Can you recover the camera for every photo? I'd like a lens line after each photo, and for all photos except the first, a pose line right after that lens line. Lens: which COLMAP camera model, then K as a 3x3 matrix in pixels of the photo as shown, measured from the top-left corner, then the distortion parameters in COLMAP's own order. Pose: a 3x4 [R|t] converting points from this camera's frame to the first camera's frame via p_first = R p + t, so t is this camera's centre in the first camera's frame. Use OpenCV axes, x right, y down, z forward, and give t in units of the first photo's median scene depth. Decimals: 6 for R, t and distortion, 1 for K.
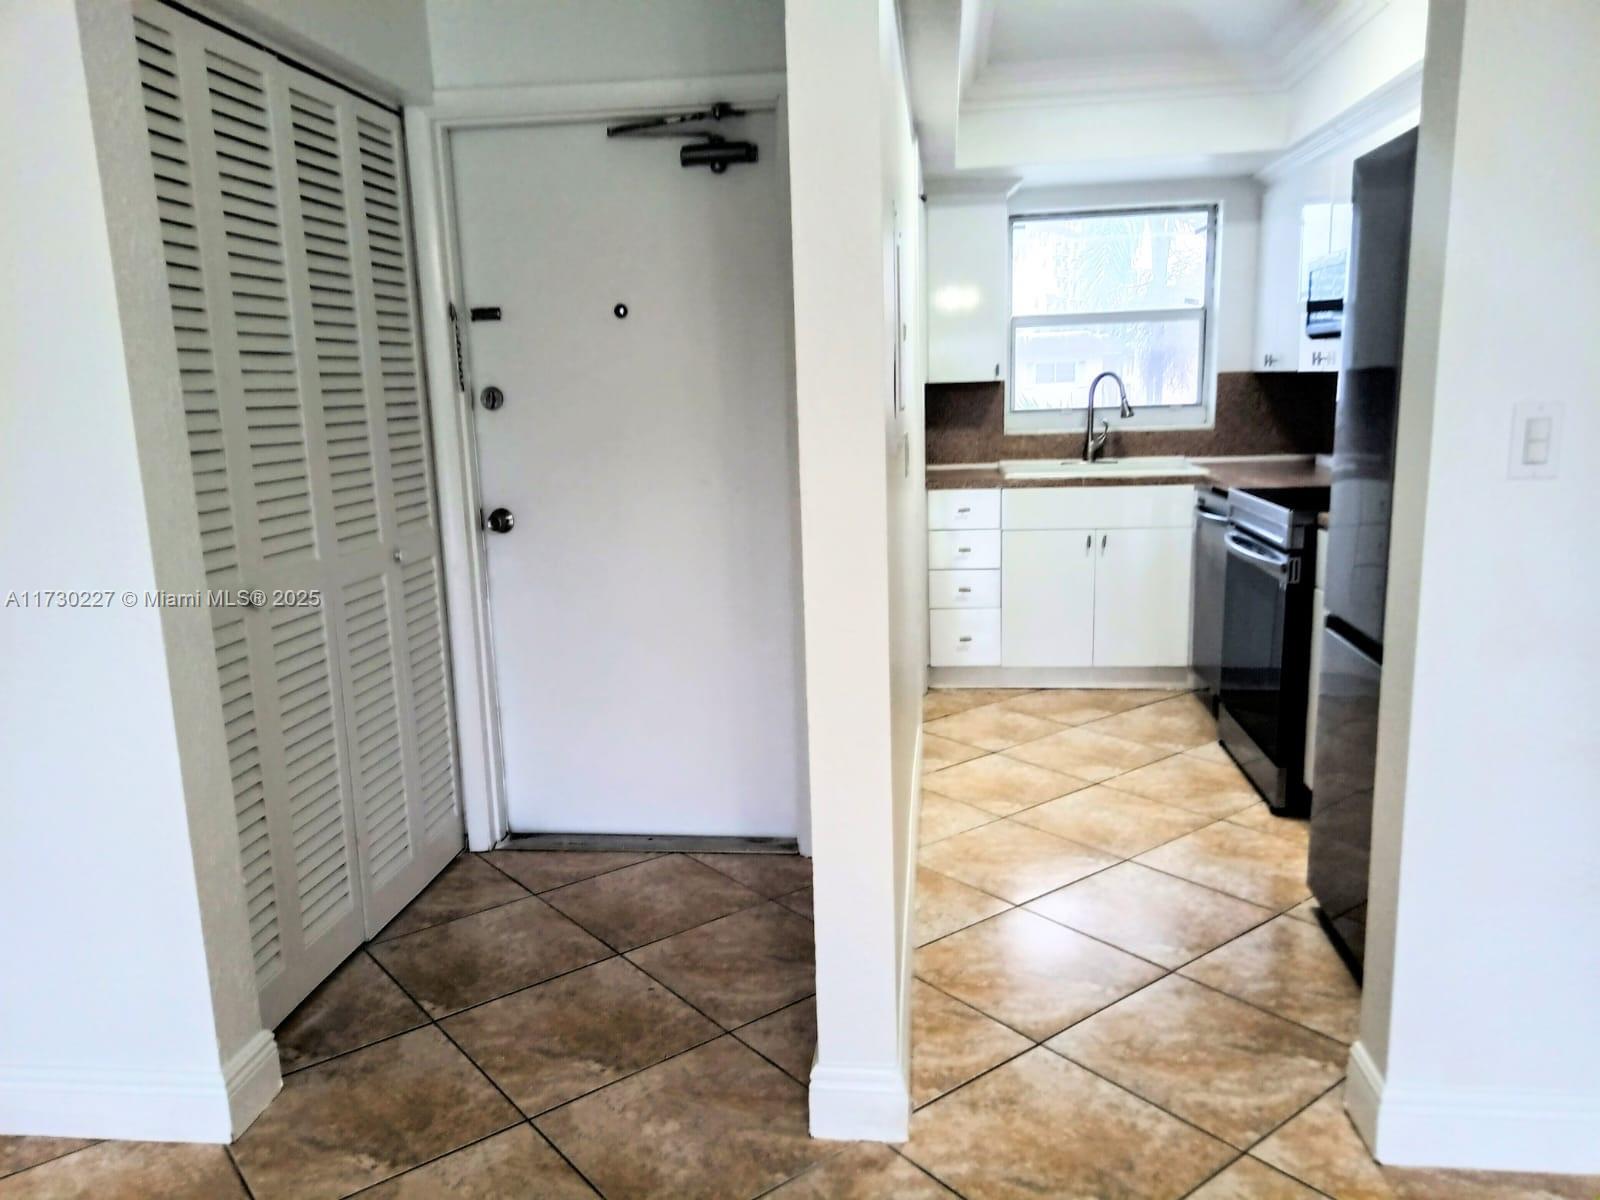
lens RADIAL K [[1160.8, 0, 793.3], [0, 1160.8, 622.8], [0, 0, 1]] dist [0.060700, -0.082604]
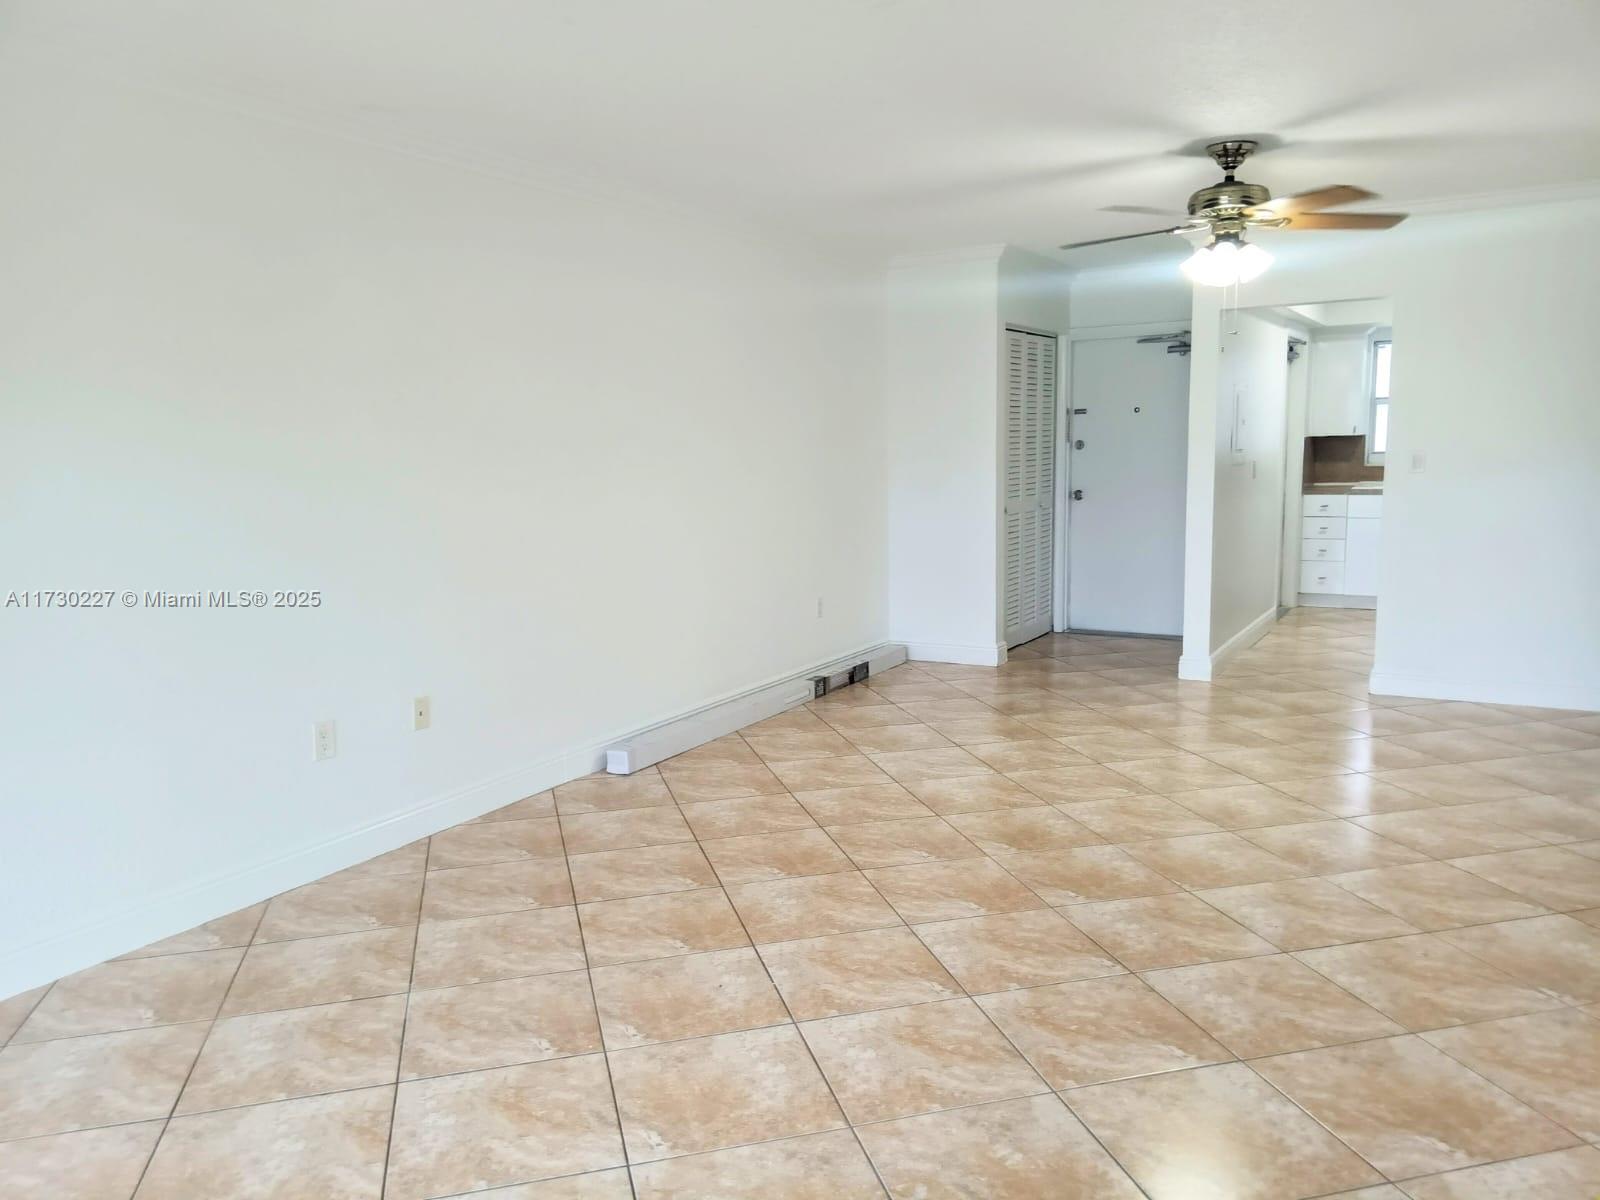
lens RADIAL K [[1190.3, 0, 783.7], [0, 1190.3, 577.6], [0, 0, 1]] dist [0.111417, -0.130650]
pose [[0.914774, 0.061605, -0.399241, 0.131851], [-0.087993, 0.994960, -0.048088, 0.174883], [0.394266, 0.079120, 0.915584, -1.027011]]
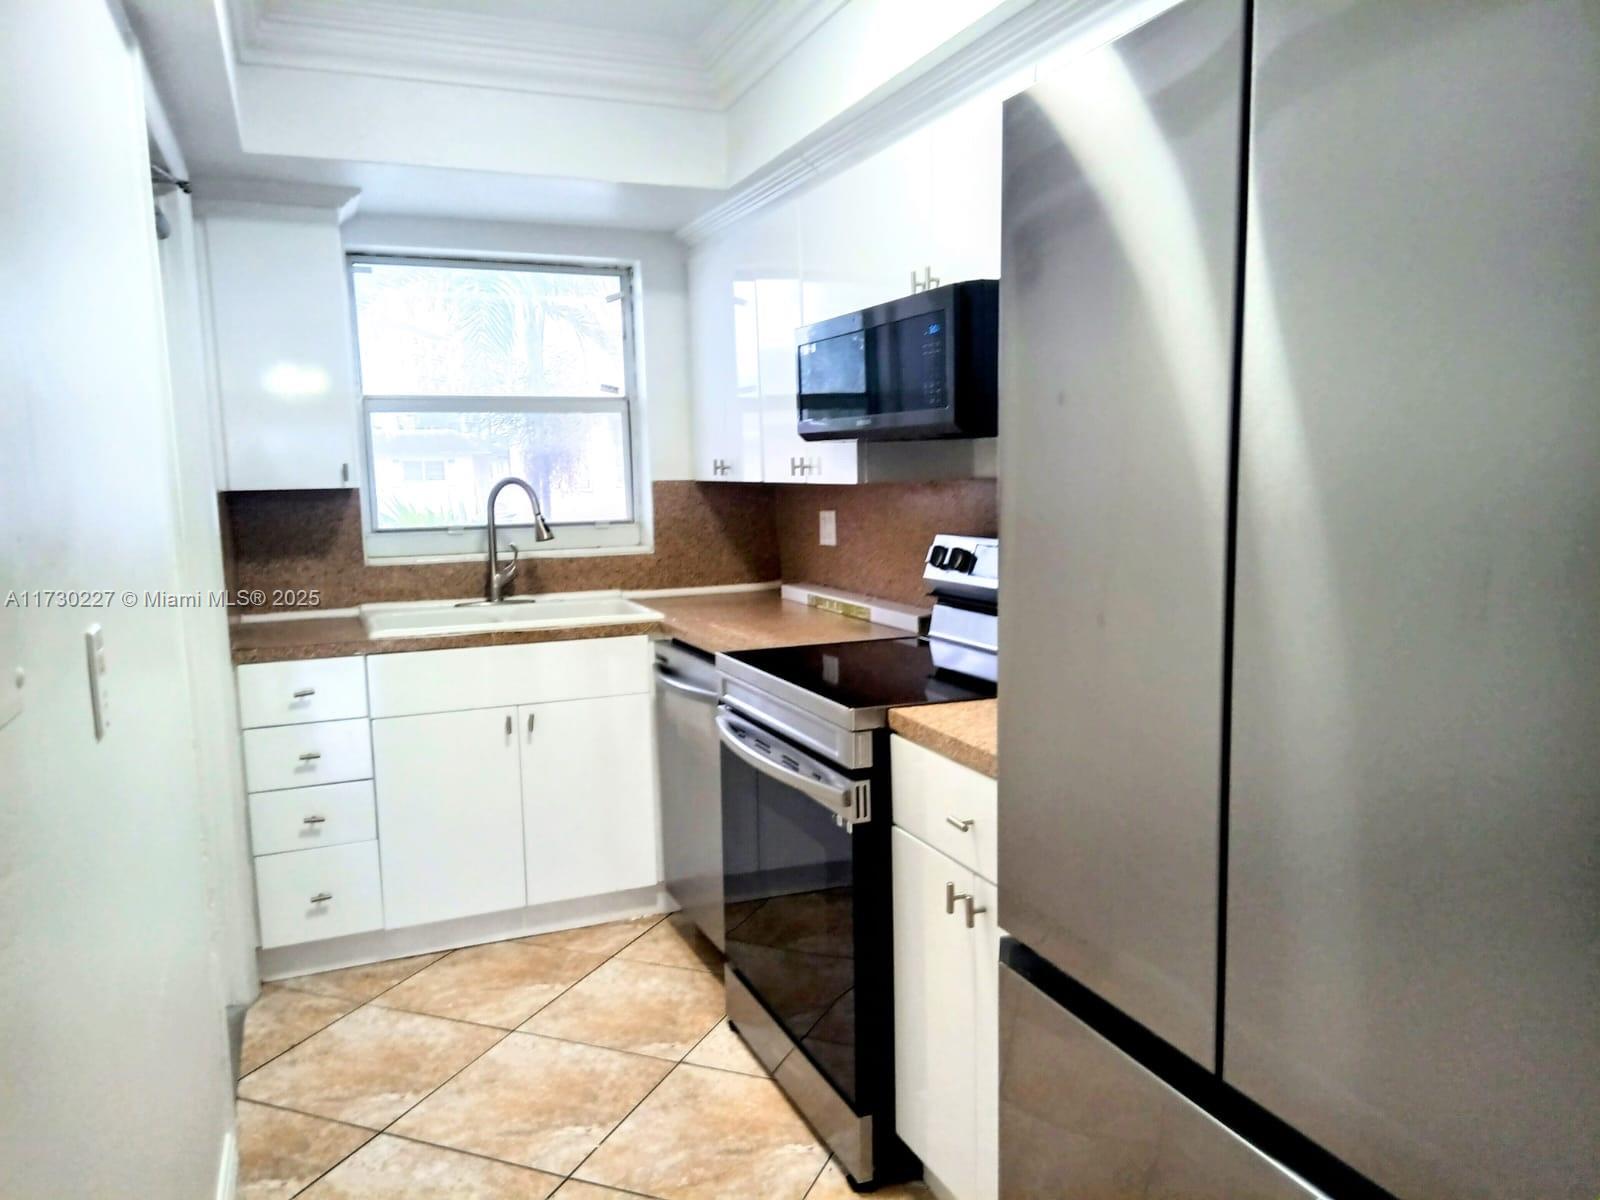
lens RADIAL K [[1168.5, 0, 802.5], [0, 1168.5, 628.4], [0, 0, 1]] dist [0.057984, 0.000894]
pose [[0.865158, -0.053049, 0.498685, 0.063052], [0.092109, 0.994282, -0.054029, -0.071071], [-0.492968, 0.092677, 0.865098, 0.313247]]
